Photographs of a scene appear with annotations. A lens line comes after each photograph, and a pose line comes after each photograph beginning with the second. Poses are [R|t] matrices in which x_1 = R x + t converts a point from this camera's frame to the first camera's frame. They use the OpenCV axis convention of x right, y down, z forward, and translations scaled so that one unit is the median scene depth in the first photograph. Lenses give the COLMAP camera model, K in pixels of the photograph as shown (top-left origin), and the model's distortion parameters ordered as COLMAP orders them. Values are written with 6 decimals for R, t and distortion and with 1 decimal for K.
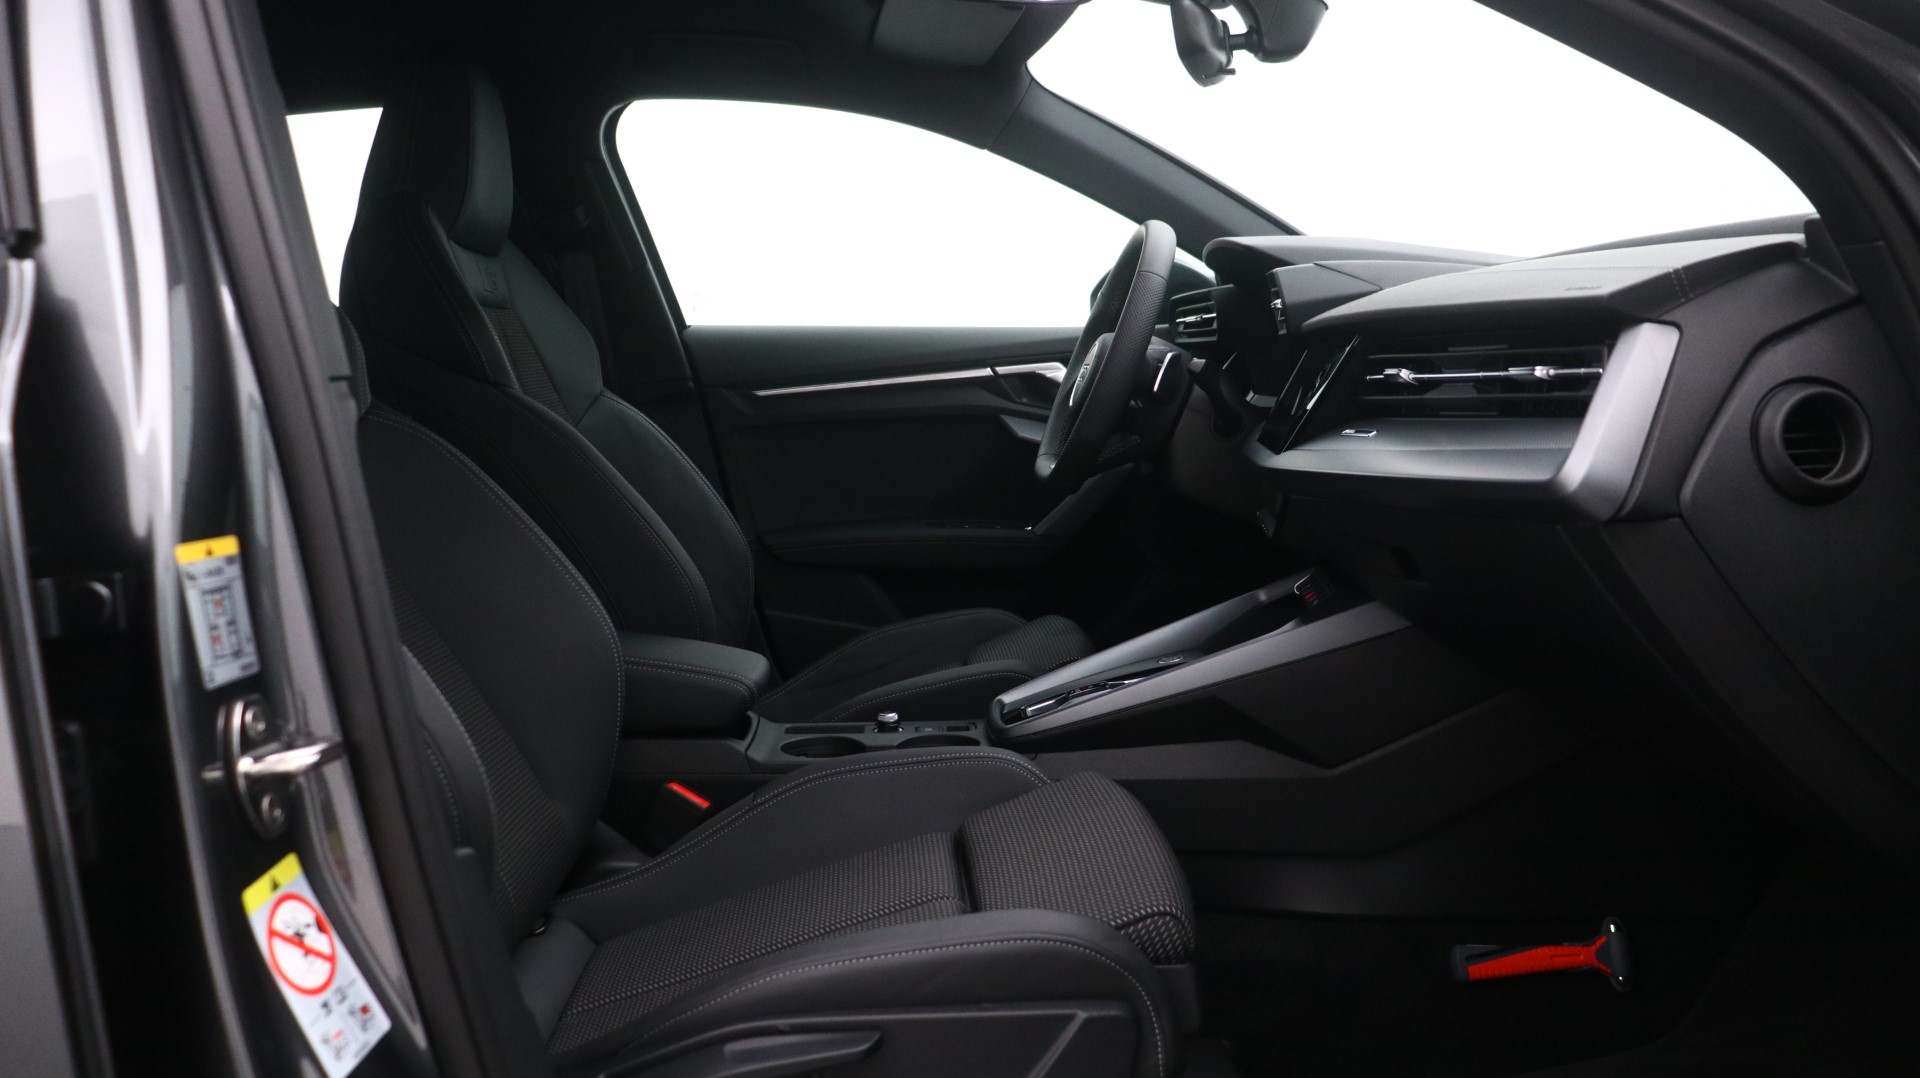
lens RADIAL K [[1567.1, 0, 955.1], [0, 1567.1, 545.2], [0, 0, 1]] dist [-0.003072, 0.018283]
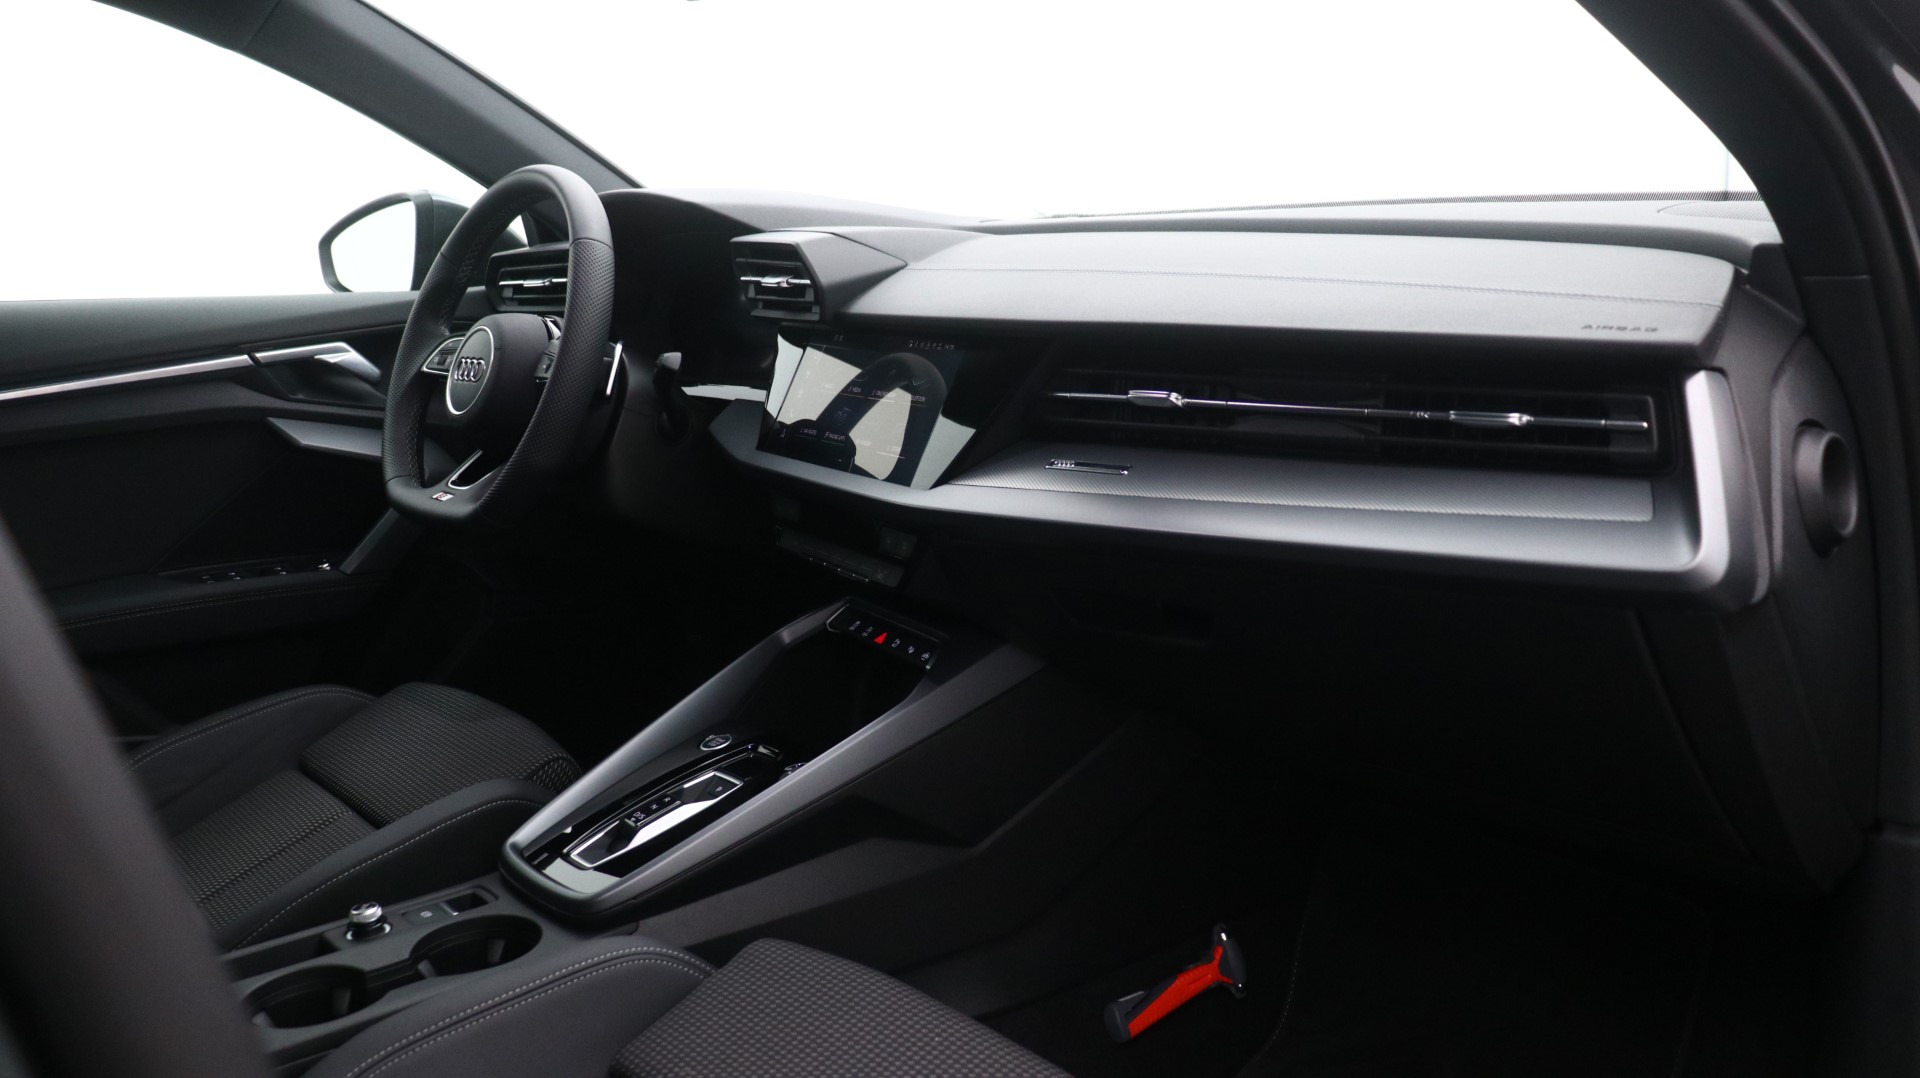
lens RADIAL K [[1567.1, 0, 964.8], [0, 1567.1, 529.8], [0, 0, 1]] dist [-0.003072, 0.018283]
pose [[0.781085, -0.126321, 0.611513, -0.234449], [0.090566, 0.991886, 0.089215, -0.092579], [-0.617821, -0.014302, 0.786188, 0.309844]]
